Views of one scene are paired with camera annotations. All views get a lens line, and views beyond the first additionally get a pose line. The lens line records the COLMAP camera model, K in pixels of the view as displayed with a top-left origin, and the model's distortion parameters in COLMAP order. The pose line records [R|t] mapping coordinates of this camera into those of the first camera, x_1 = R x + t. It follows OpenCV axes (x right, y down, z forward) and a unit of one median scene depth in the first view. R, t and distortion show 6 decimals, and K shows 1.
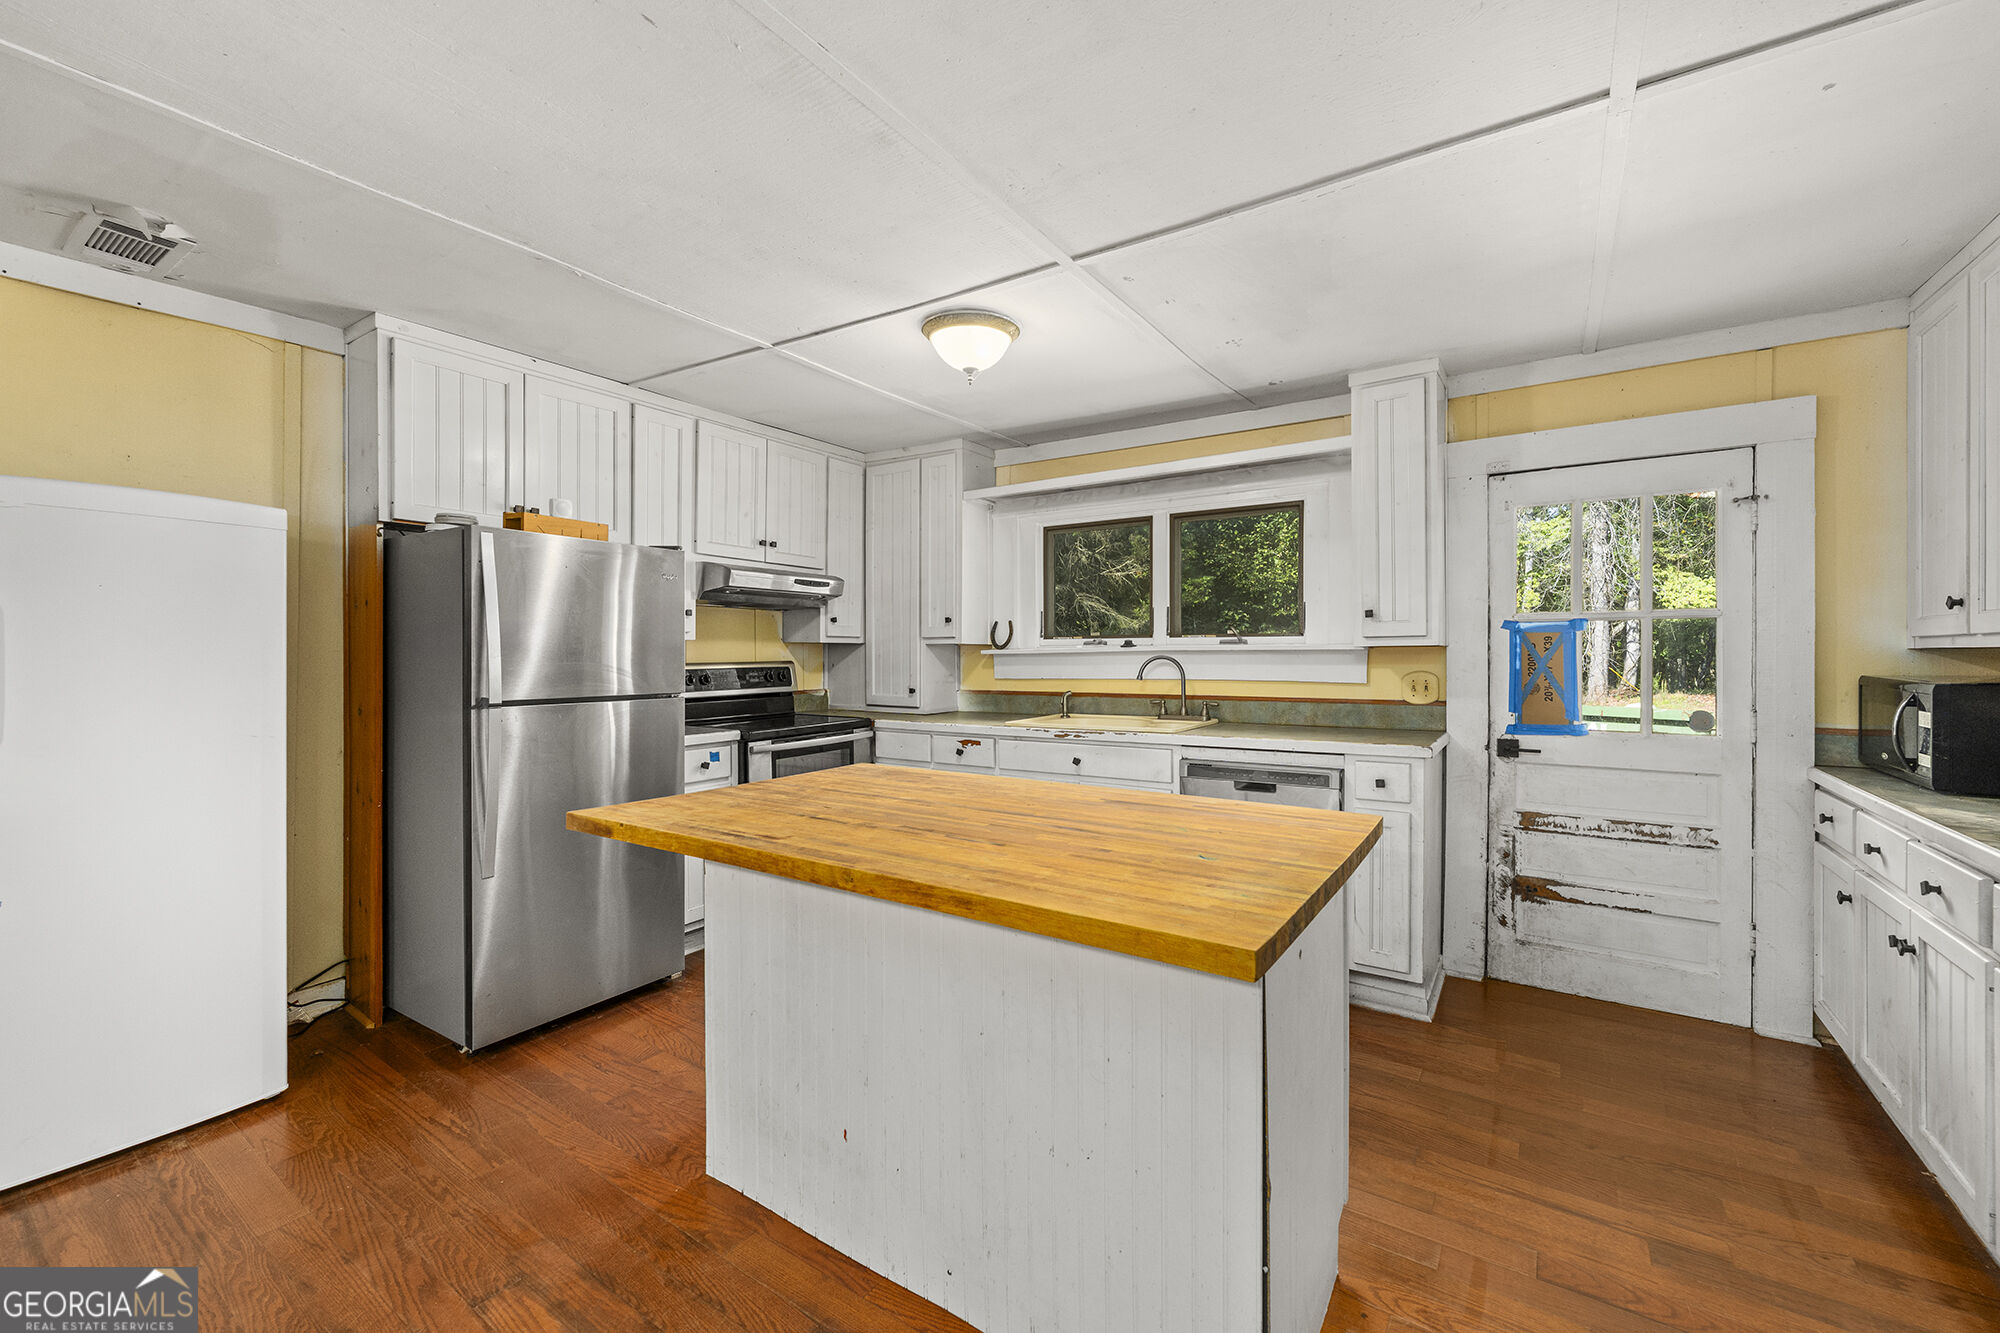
lens RADIAL K [[814.3, 0, 999.4], [0, 814.3, 656.1], [0, 0, 1]] dist [-0.000032, -0.000811]
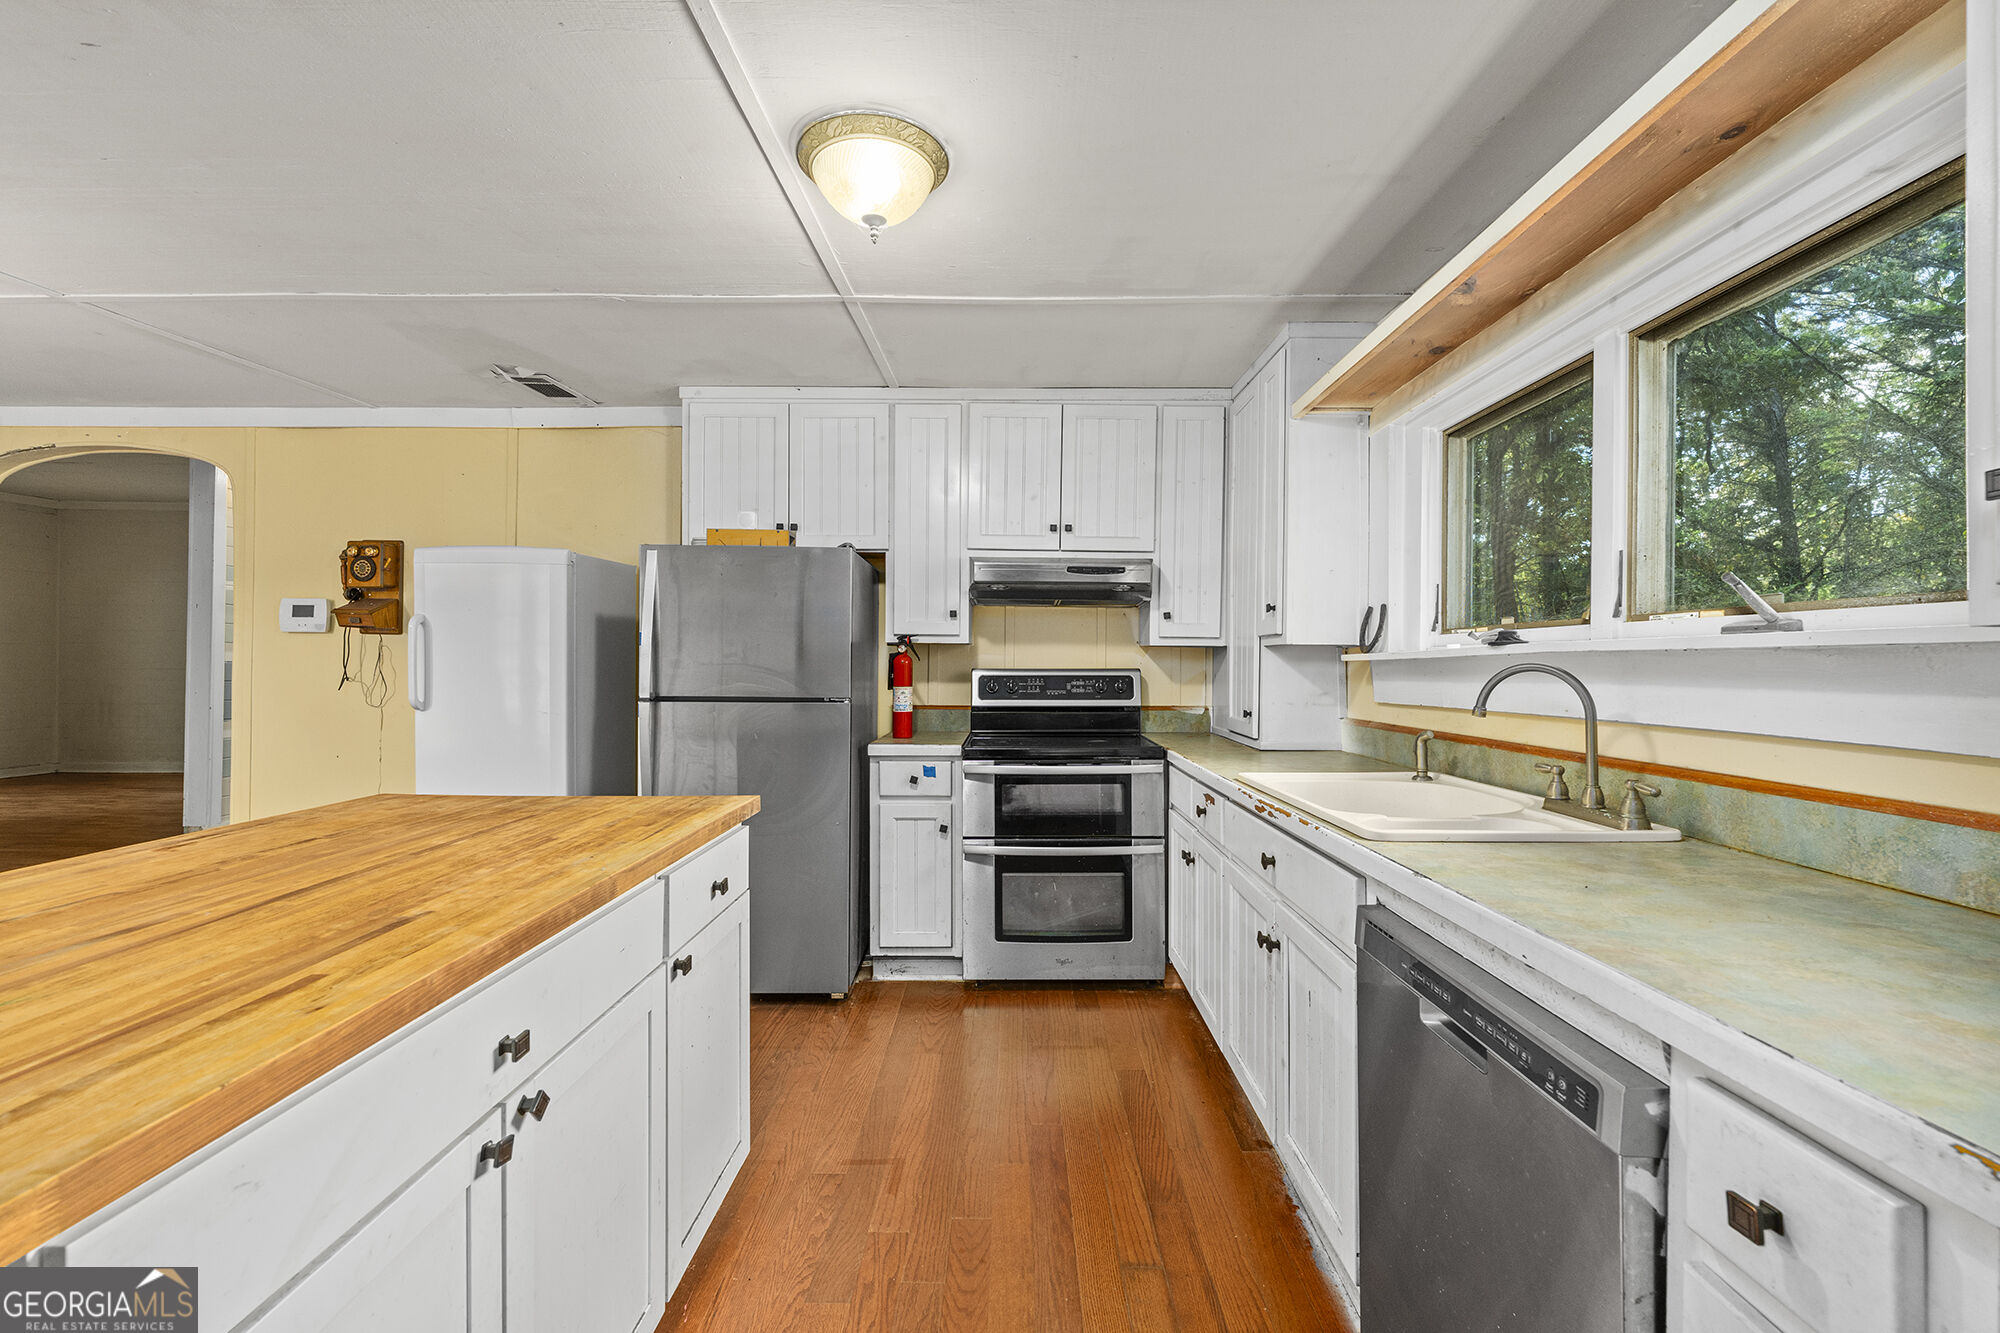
lens RADIAL K [[814.3, 0, 995.6], [0, 814.3, 658.3], [0, 0, 1]] dist [-0.000032, -0.000811]
pose [[0.545524, 0.000954, -0.838094, 0.410702], [-0.011404, 0.999915, -0.006284, 0.002930], [0.838017, 0.012986, 0.545489, 0.522475]]
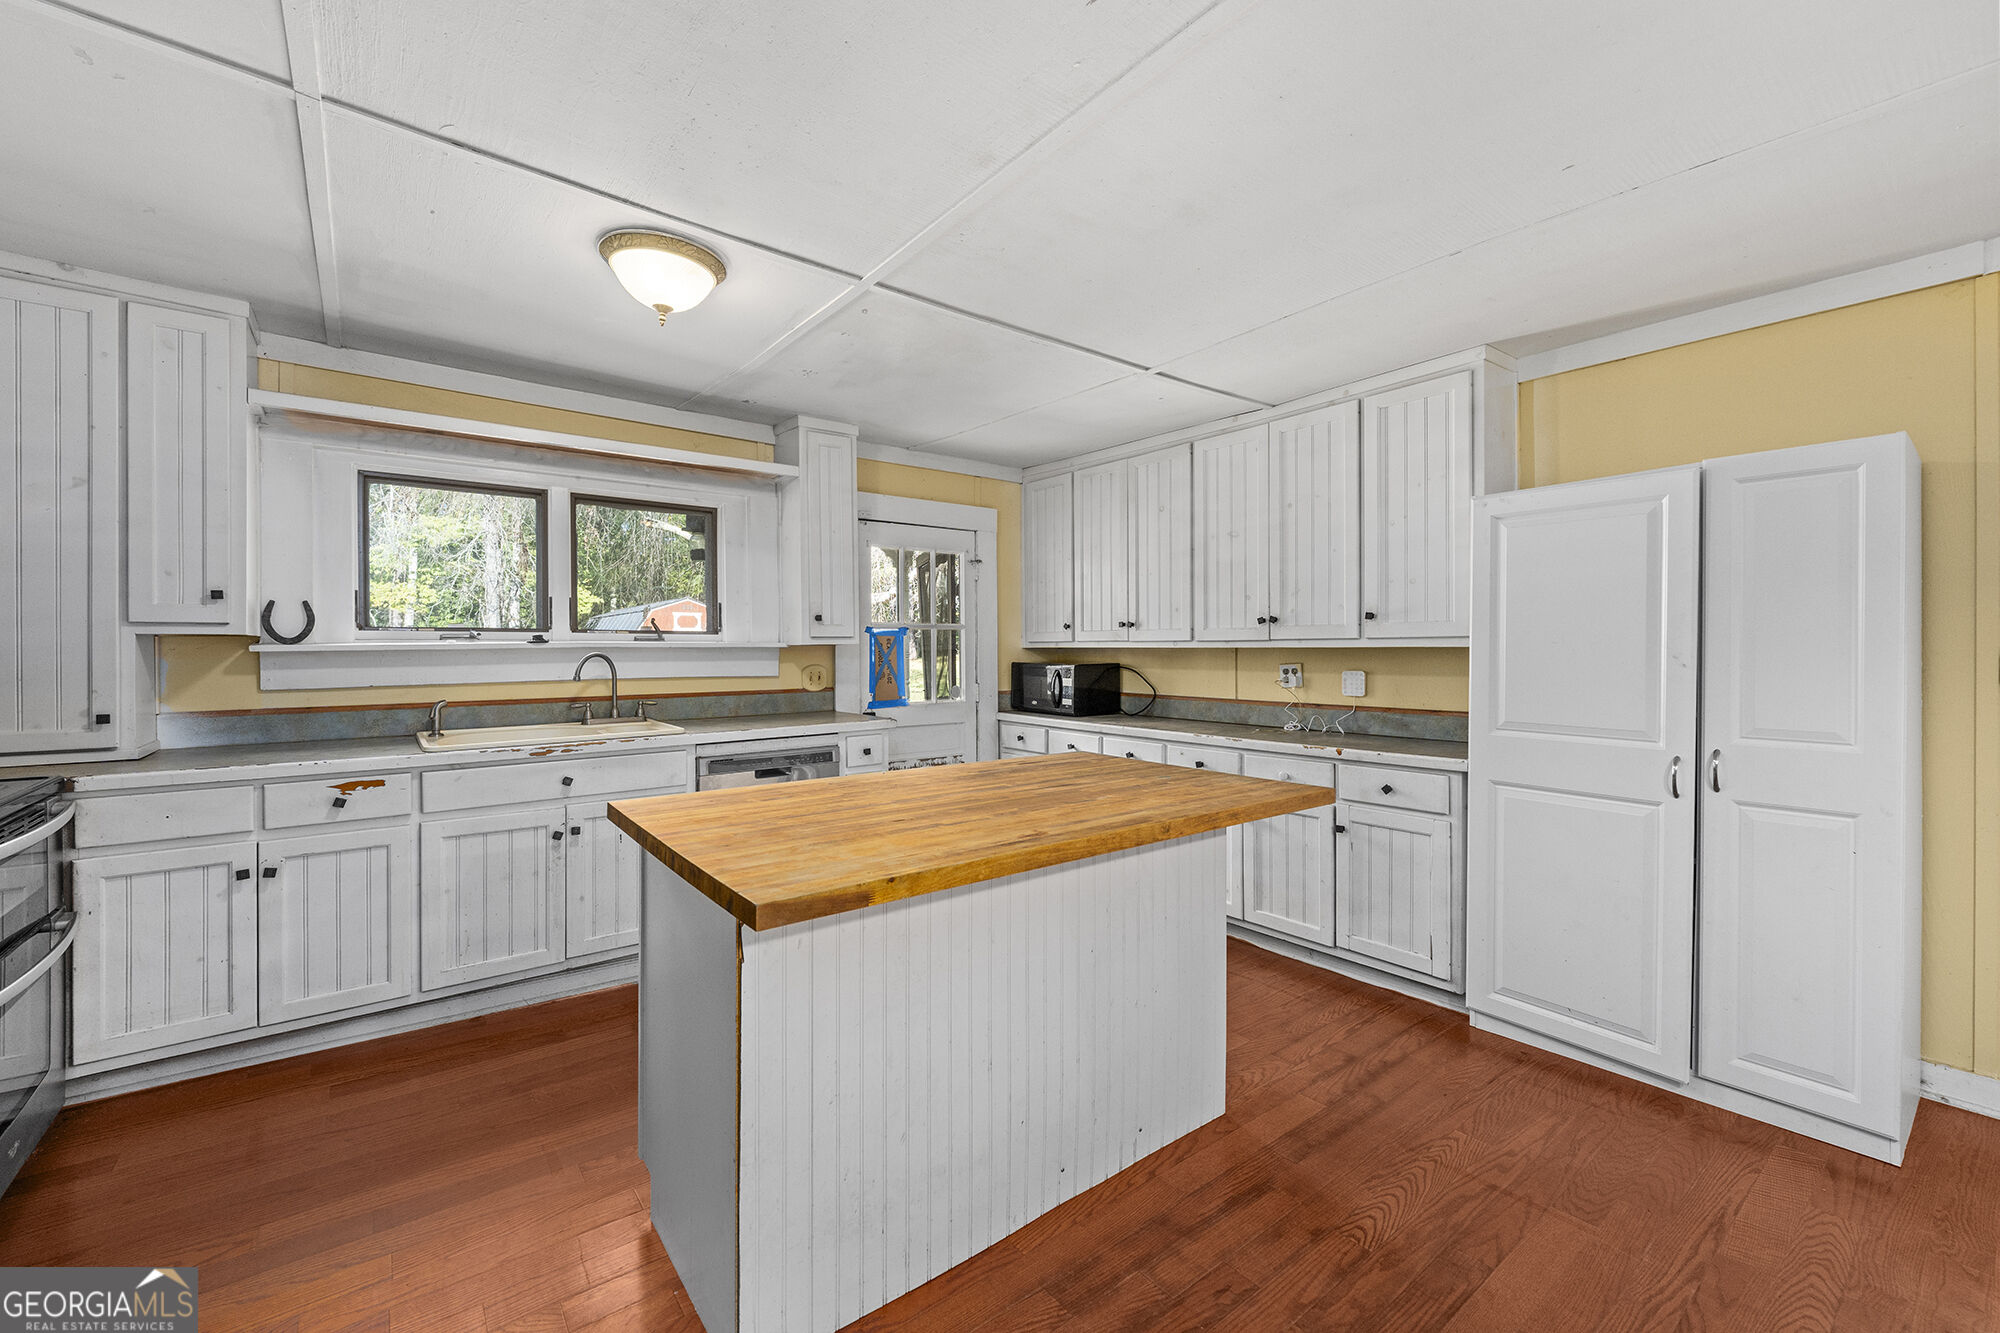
lens RADIAL K [[814.3, 0, 1009.5], [0, 814.3, 647.2], [0, 0, 1]] dist [-0.000032, -0.000811]
pose [[0.298344, 0.003049, 0.954454, -0.519739], [0.002593, 0.999989, -0.004005, -0.002188], [-0.954455, 0.003670, 0.298333, 0.302336]]
